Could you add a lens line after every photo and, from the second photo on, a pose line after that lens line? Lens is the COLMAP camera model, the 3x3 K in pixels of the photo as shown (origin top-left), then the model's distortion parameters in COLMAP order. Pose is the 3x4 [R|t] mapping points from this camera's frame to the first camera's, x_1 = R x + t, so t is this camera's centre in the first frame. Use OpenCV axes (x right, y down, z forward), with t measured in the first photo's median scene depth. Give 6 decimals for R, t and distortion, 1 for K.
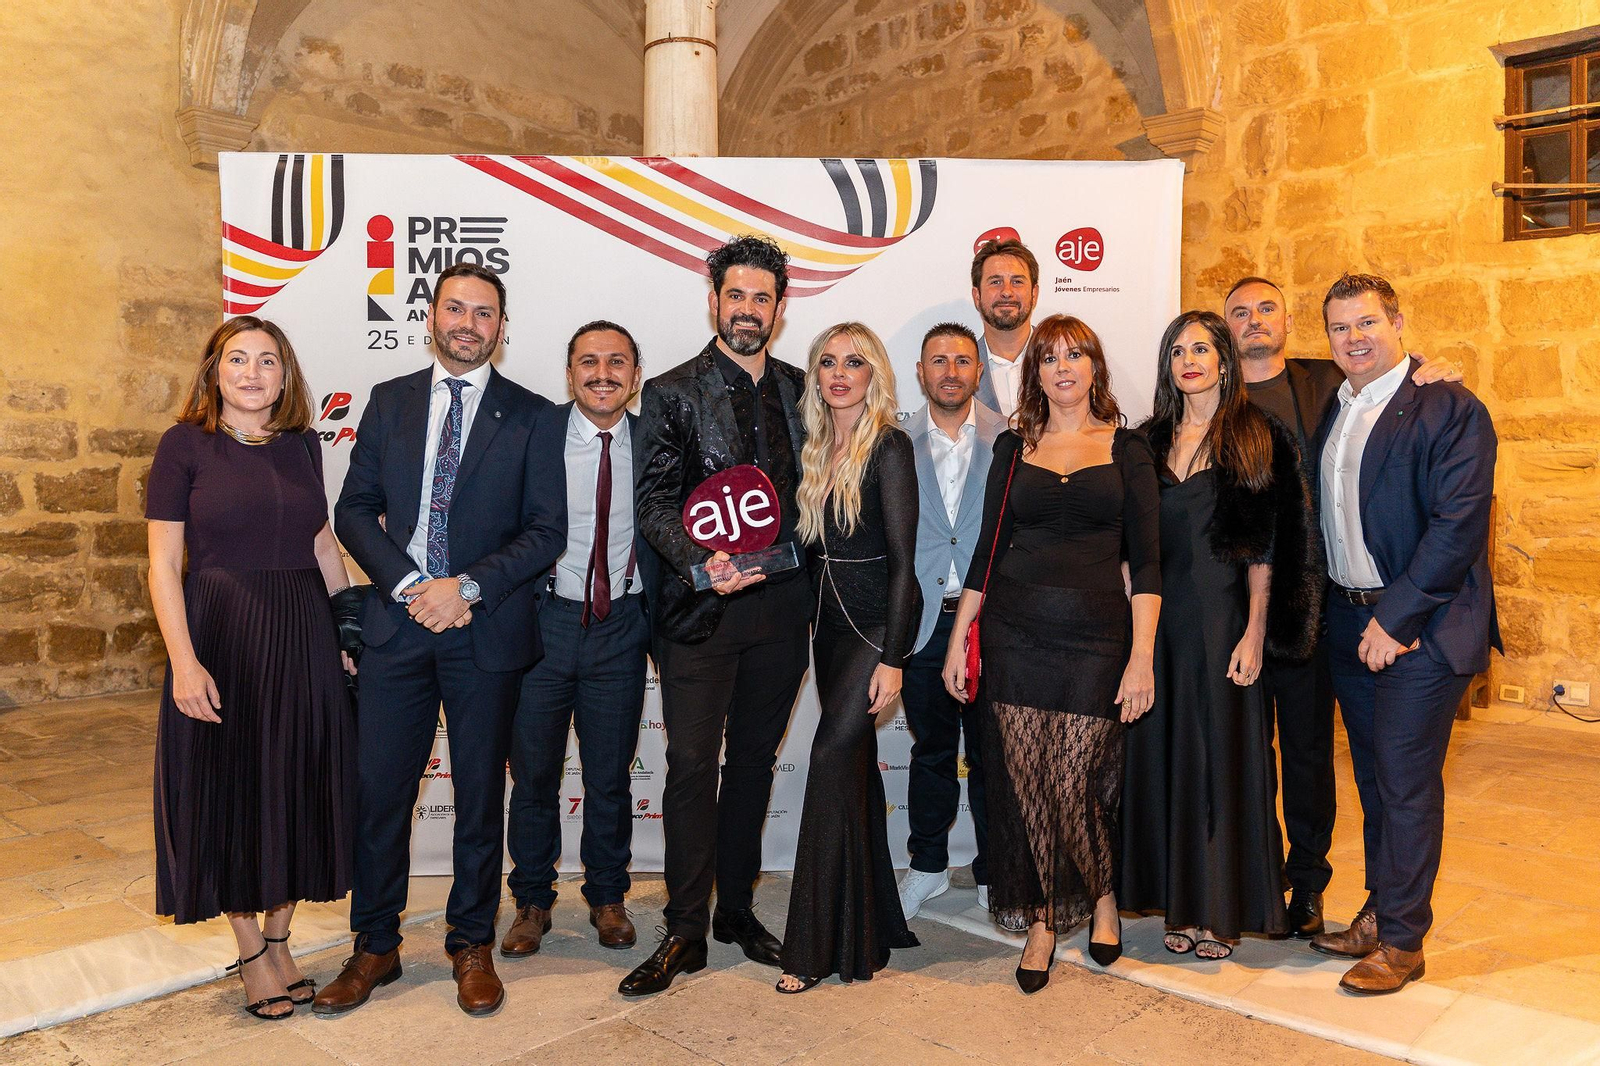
lens RADIAL K [[1276.6, 0, 795.4], [0, 1276.6, 526.5], [0, 0, 1]] dist [-0.017574, -0.015478]
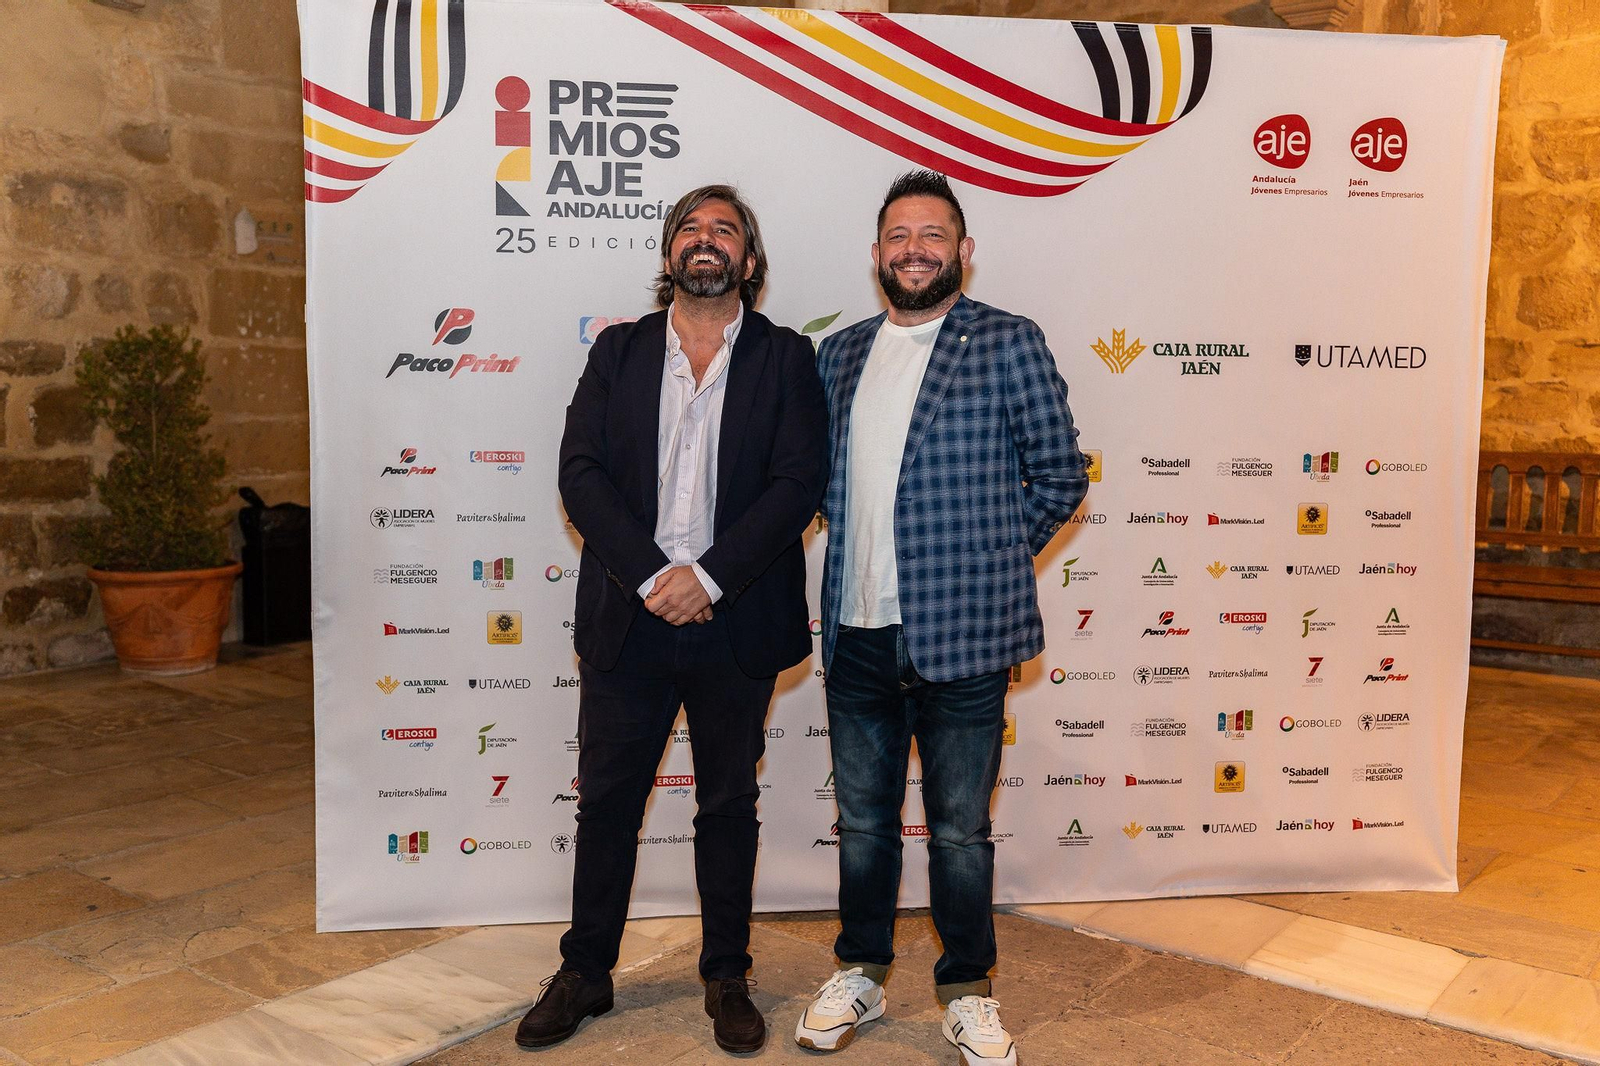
lens RADIAL K [[1475.0, 0, 801.2], [0, 1475.0, 527.7], [0, 0, 1]] dist [0.004789, -0.024408]
pose [[0.995951, 0.001725, 0.089876, -0.130229], [-0.006342, 0.998673, 0.051114, -0.010929], [-0.089669, -0.051477, 0.994640, 0.048031]]
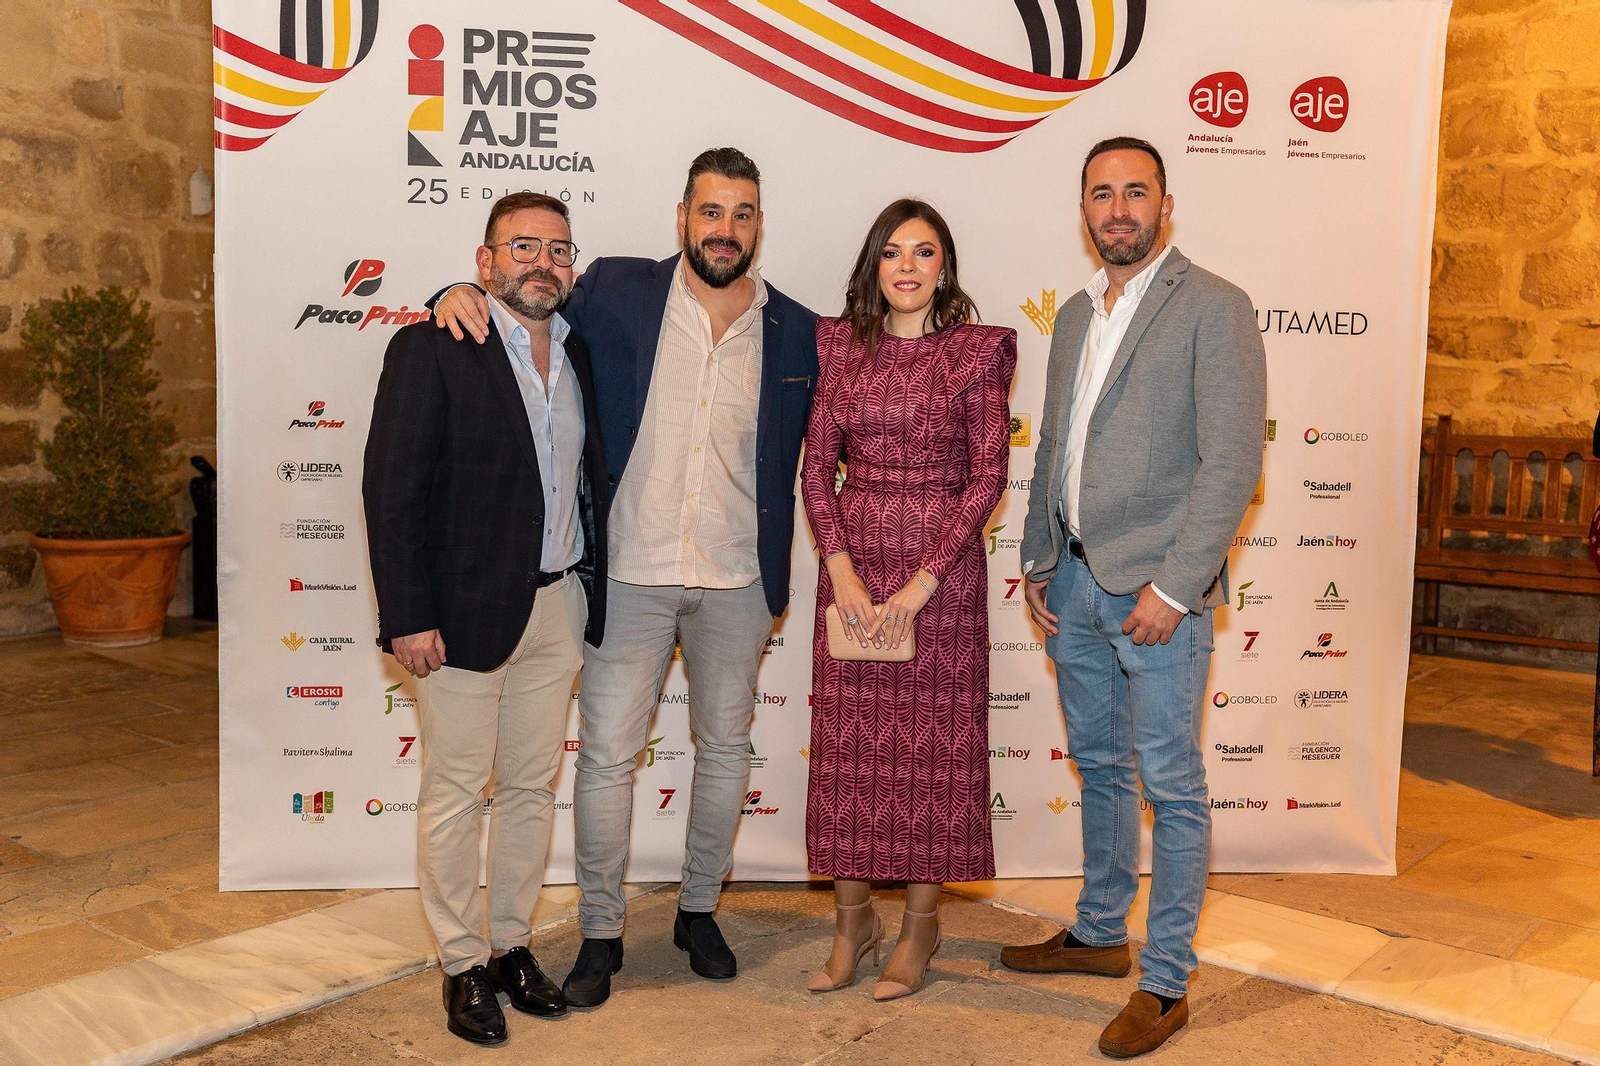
lens RADIAL K [[1570.2, 0, 798.5], [0, 1570.2, 527.1], [0, 0, 1]] dist [-0.028224, 0.024797]
pose [[0.997157, 0.015719, 0.073694, -0.095113], [-0.019697, 0.998370, 0.053567, -0.000534], [-0.072731, -0.054867, 0.995841, 0.024172]]
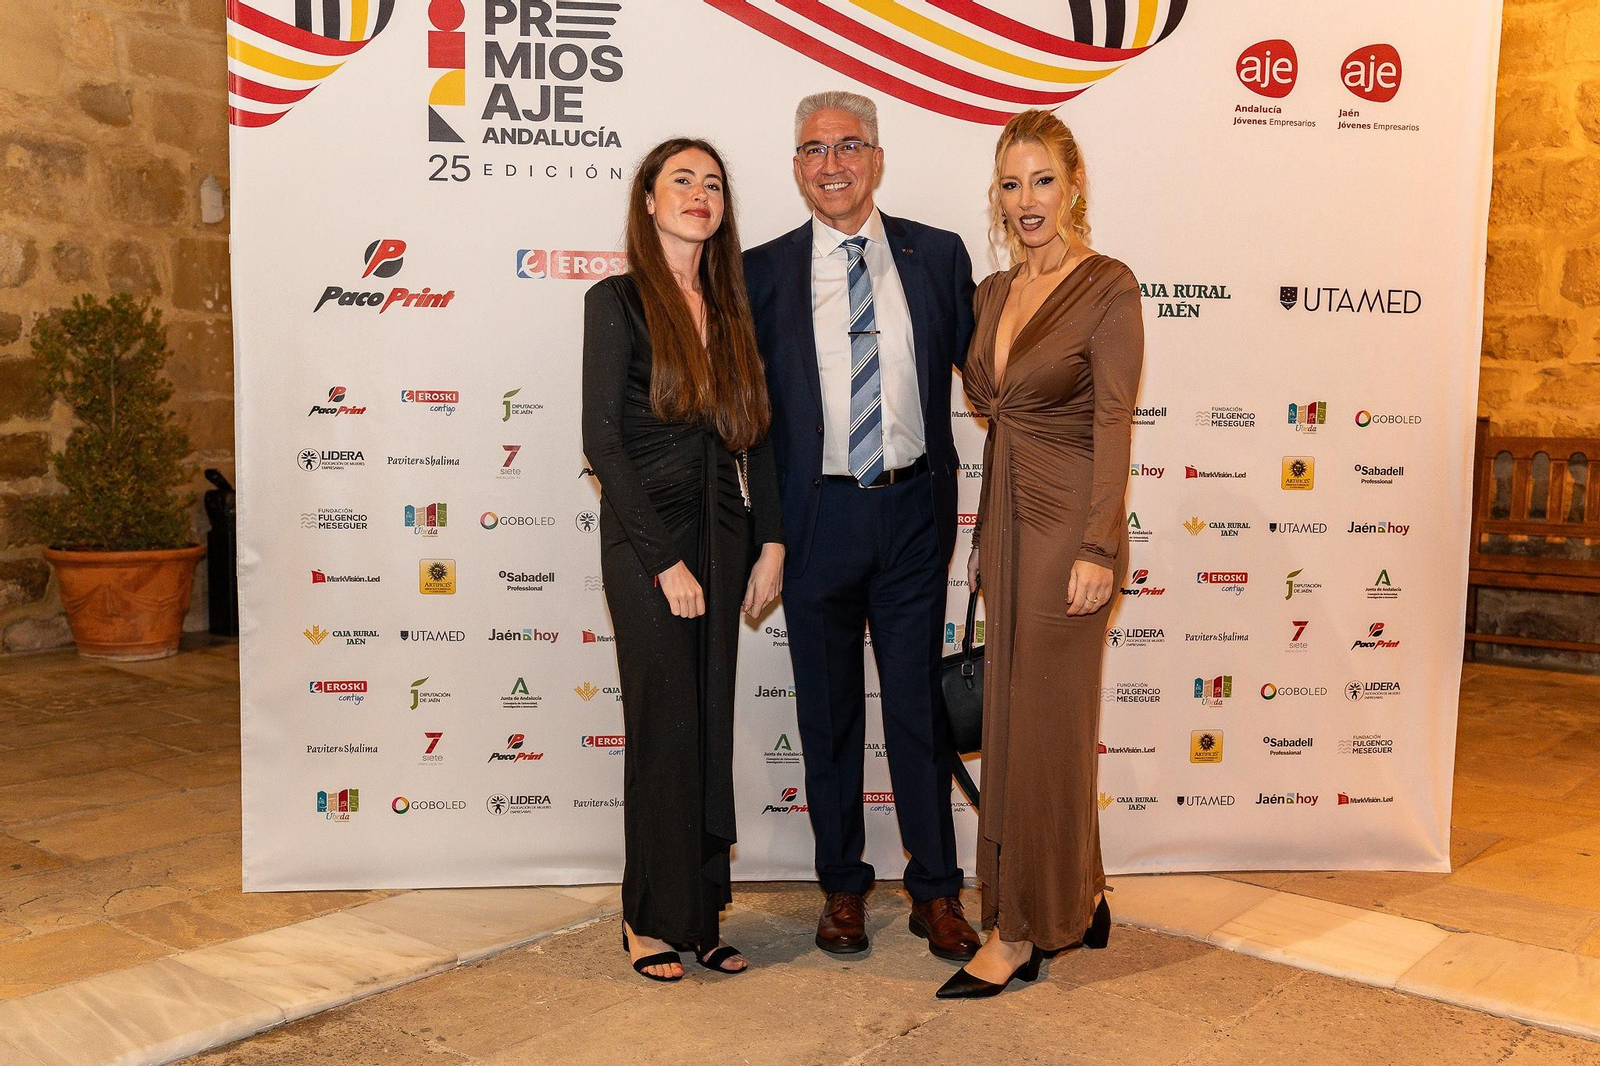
lens RADIAL K [[1575.1, 0, 799.4], [0, 1575.1, 581.2], [0, 0, 1]] dist [-0.017077, -0.004083]
pose [[0.997767, 0.008026, 0.066305, -0.101669], [-0.012576, 0.997572, 0.068494, 0.014867], [-0.065595, -0.069175, 0.995446, 0.038172]]
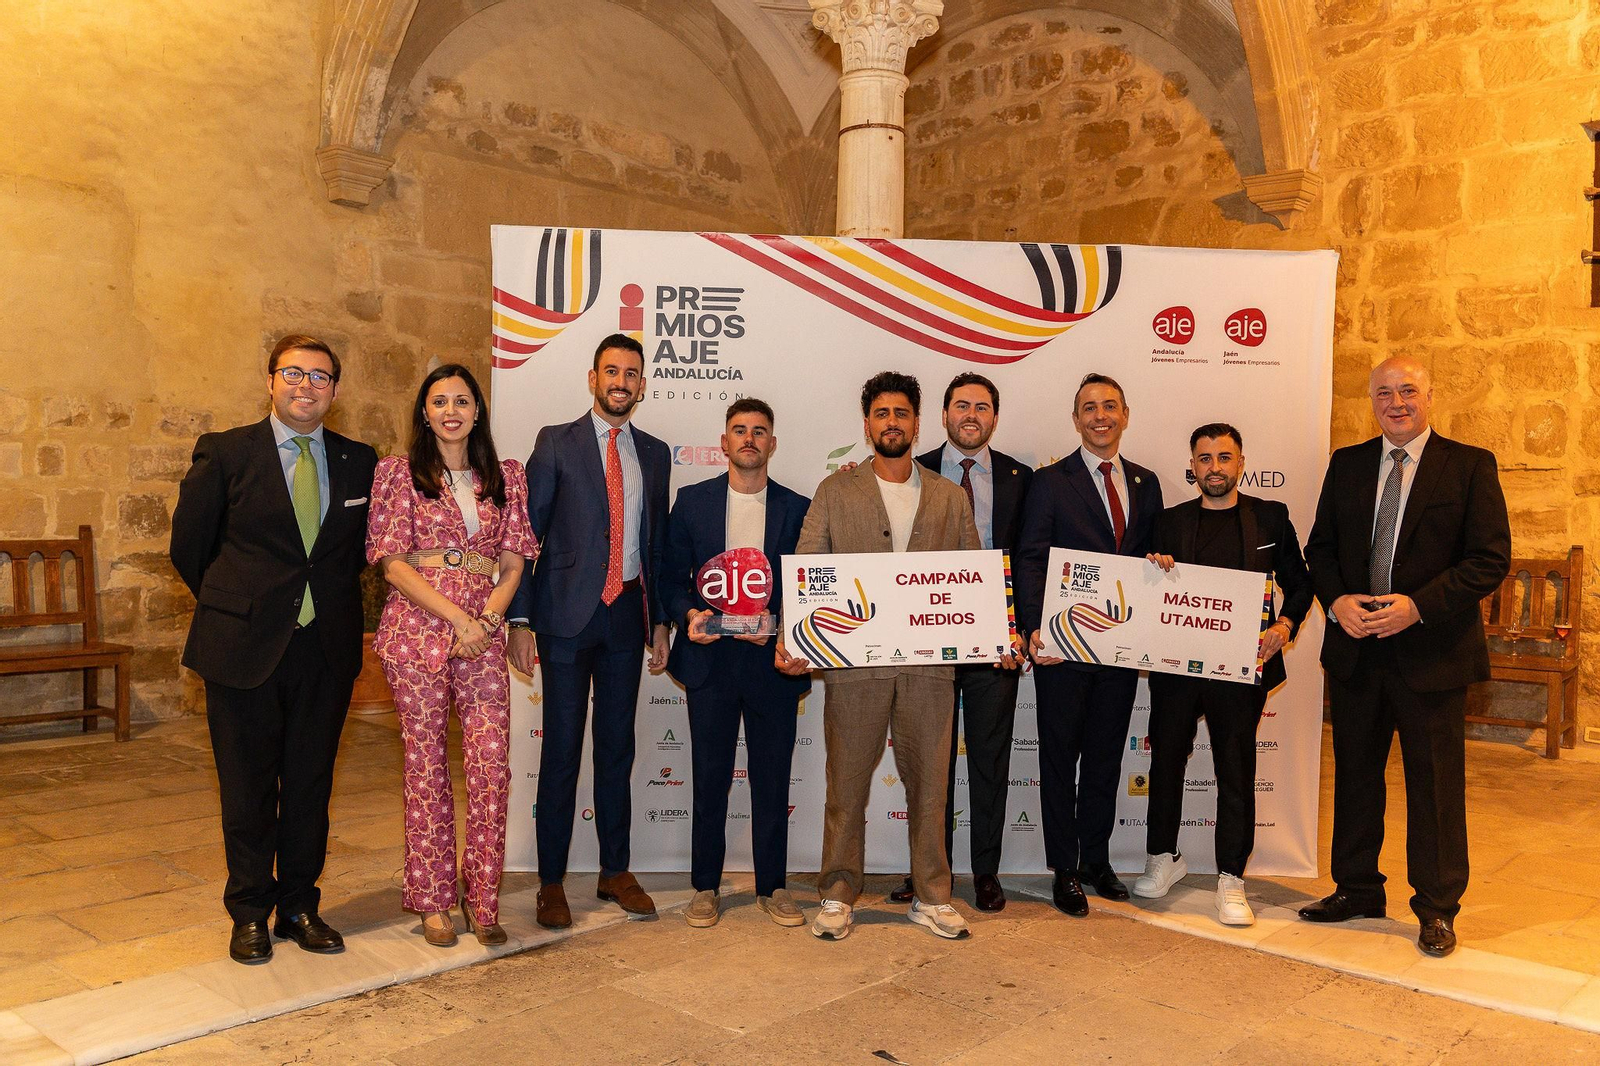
lens RADIAL K [[1368.2, 0, 800.8], [0, 1368.2, 528.6], [0, 0, 1]] dist [-0.013112, -0.010472]
pose [[0.999739, 0.020766, 0.009562, -0.102890], [-0.020570, 0.999584, -0.020238, -0.003225], [-0.009979, 0.020036, 0.999749, -0.118478]]
